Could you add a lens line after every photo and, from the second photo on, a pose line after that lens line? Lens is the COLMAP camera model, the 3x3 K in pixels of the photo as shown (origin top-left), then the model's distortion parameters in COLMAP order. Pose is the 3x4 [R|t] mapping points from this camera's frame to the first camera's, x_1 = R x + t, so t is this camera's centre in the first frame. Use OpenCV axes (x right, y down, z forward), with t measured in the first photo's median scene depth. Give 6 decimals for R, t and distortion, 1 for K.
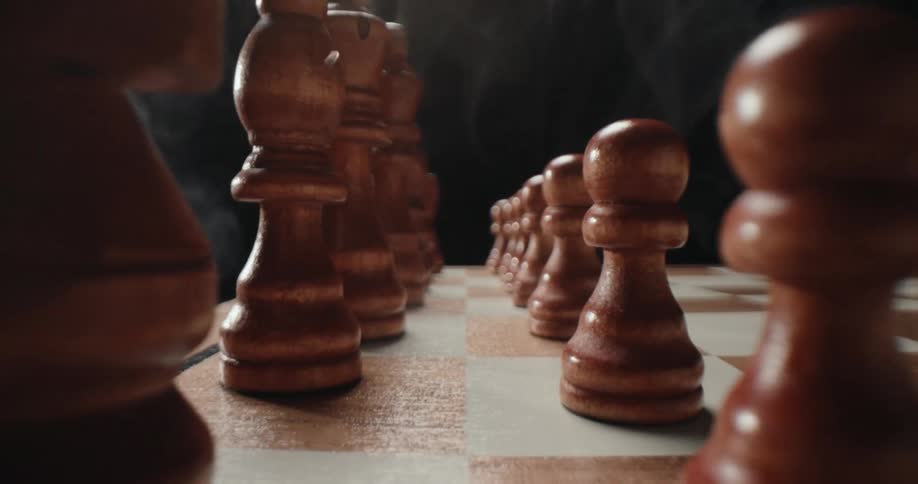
lens RADIAL K [[479.6, 0, 459.0], [0, 479.6, 242.0], [0, 0, 1]] dist [0.002908, 0.000063]
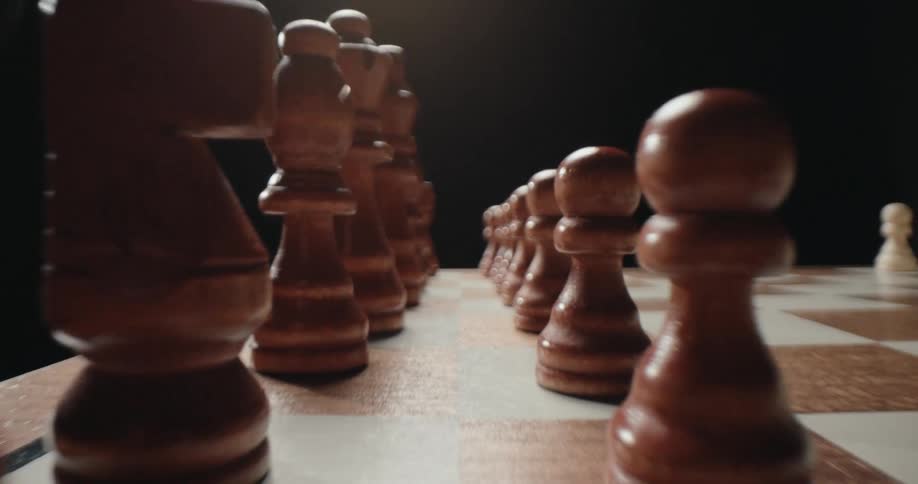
lens RADIAL K [[506.3, 0, 459.0], [0, 506.3, 242.0], [0, 0, 1]] dist [0.001059, 0.000266]
pose [[0.999962, -0.000377, 0.008739, 0.007408], [0.000404, 0.999995, -0.002998, -0.011581], [-0.008738, 0.003001, 0.999957, -0.256843]]
